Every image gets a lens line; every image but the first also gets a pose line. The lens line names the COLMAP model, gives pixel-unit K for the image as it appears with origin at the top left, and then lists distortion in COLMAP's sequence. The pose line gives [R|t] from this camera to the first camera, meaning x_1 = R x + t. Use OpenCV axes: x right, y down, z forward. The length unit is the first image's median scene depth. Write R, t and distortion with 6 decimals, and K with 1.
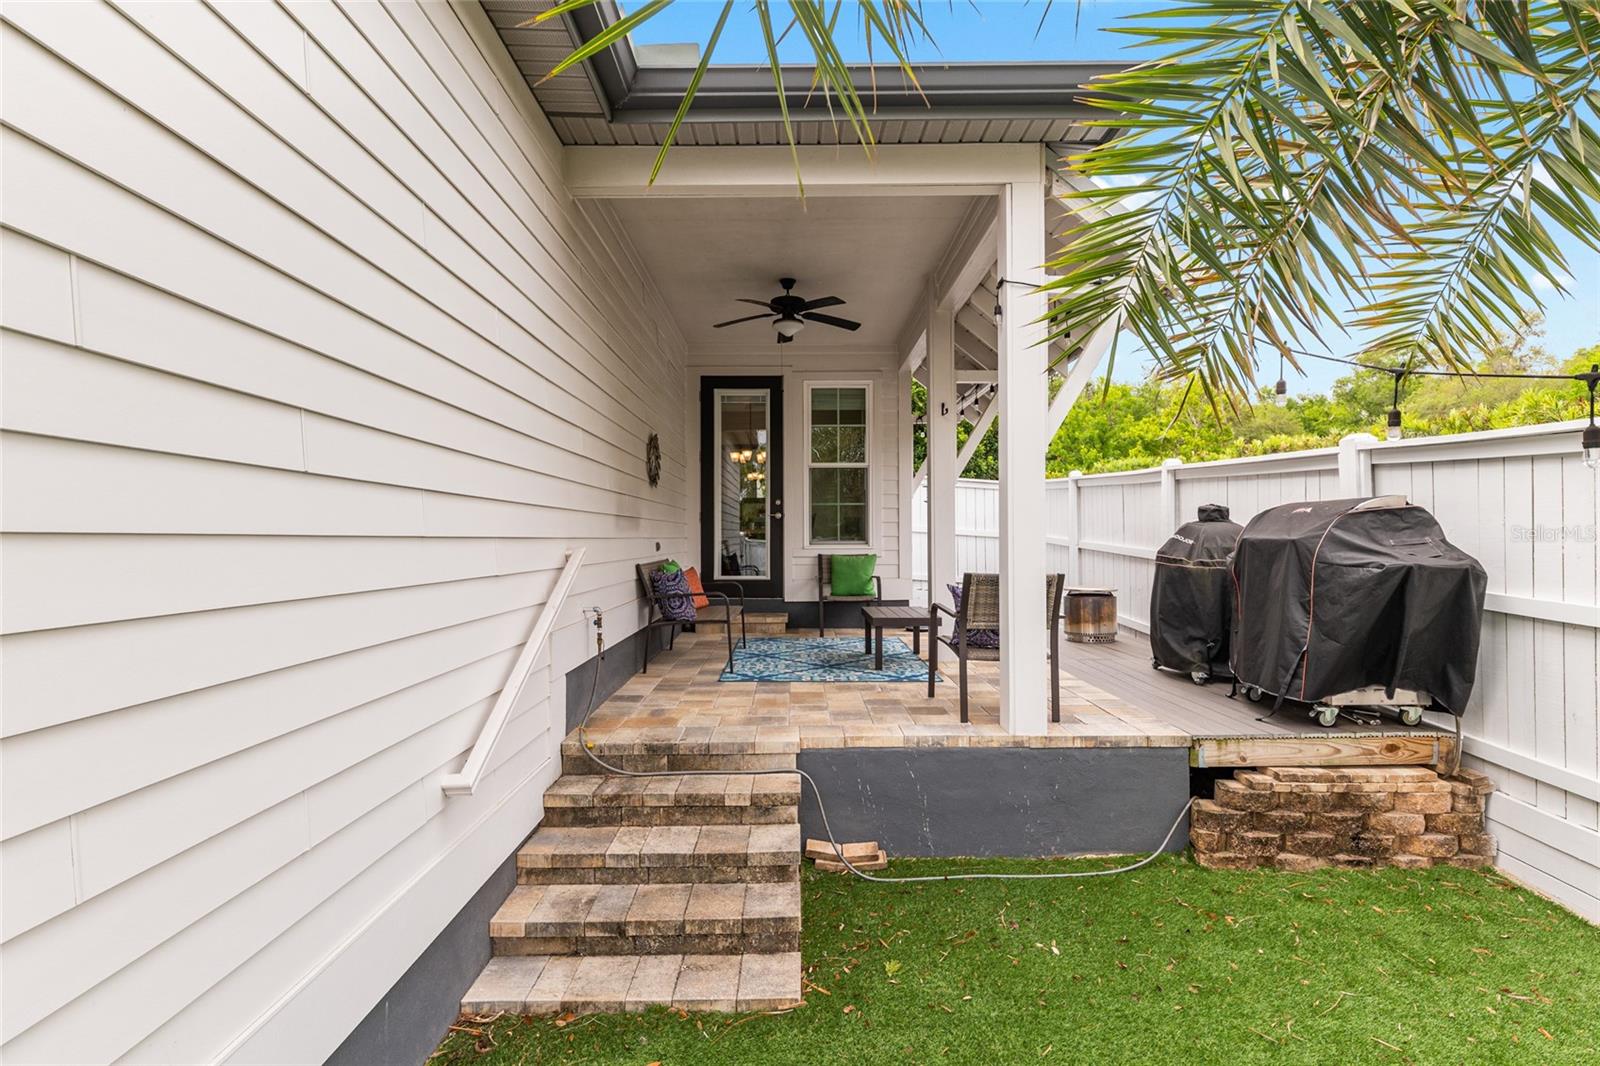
lens RADIAL K [[779.0, 0, 800.2], [0, 779.0, 533.5], [0, 0, 1]] dist [0.002430, -0.000979]
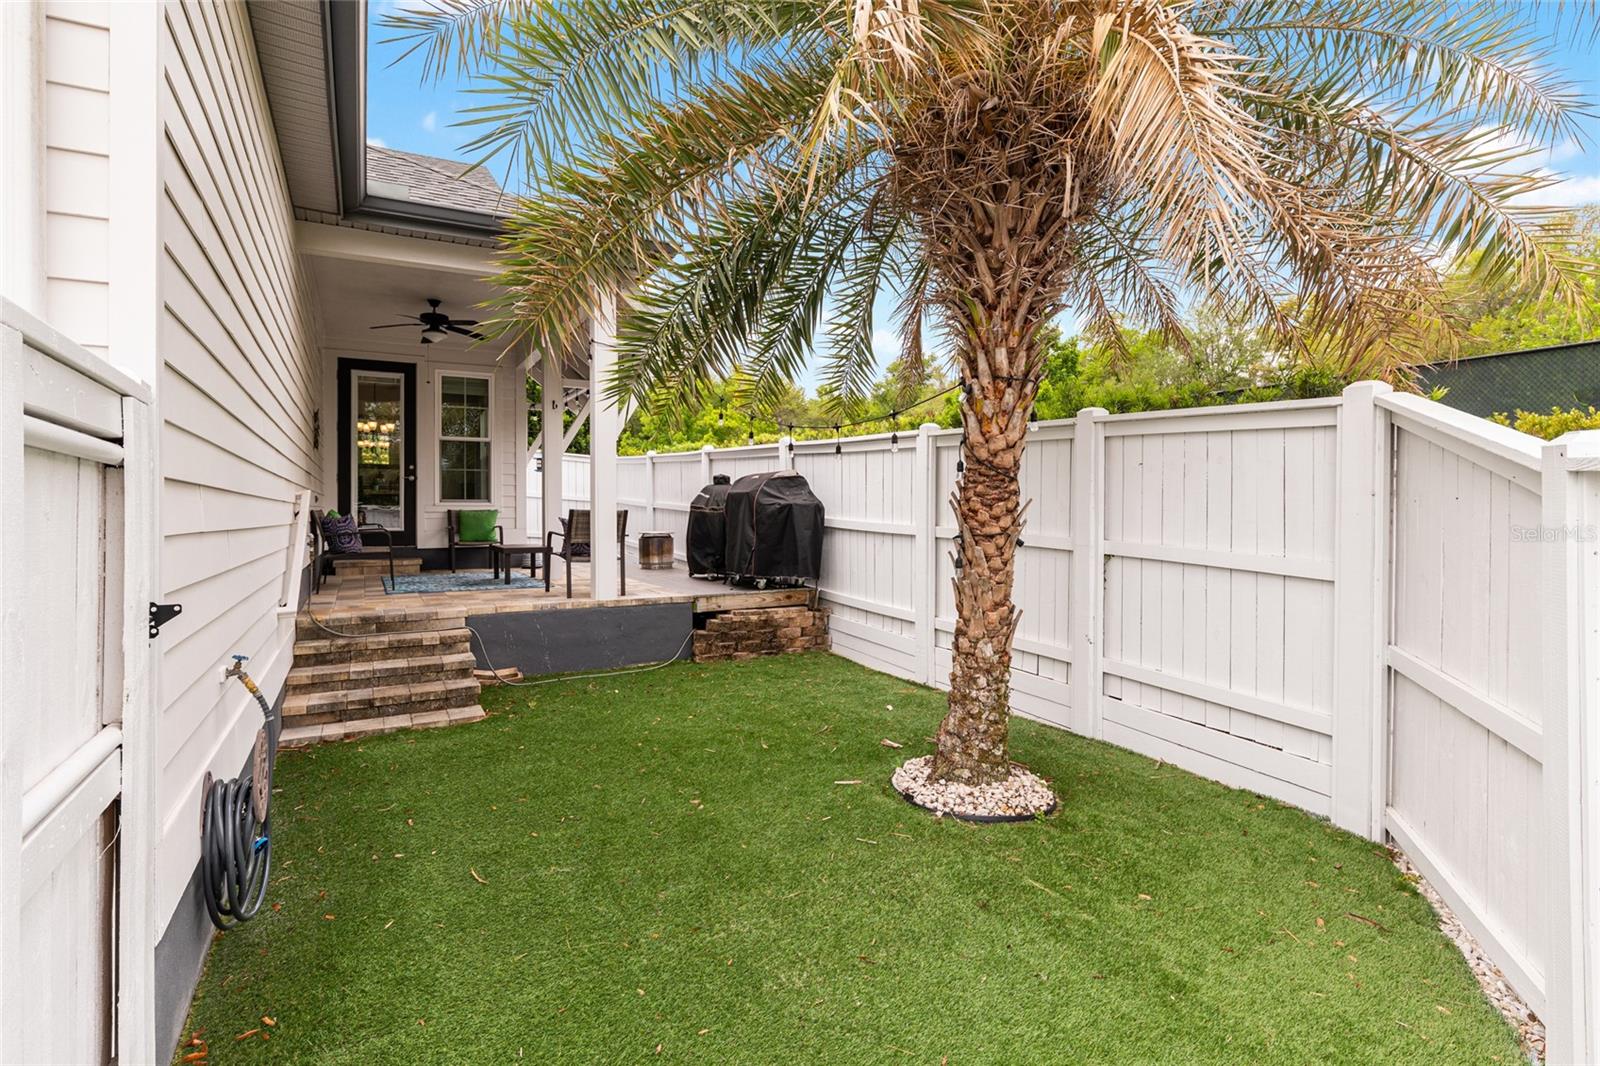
lens RADIAL K [[779.0, 0, 800.1], [0, 779.0, 520.4], [0, 0, 1]] dist [0.002430, -0.000979]
pose [[0.877676, -0.004177, 0.479236, -0.153443], [-0.002606, 0.999906, 0.013487, 0.048740], [-0.479247, -0.013086, 0.877582, -0.694381]]
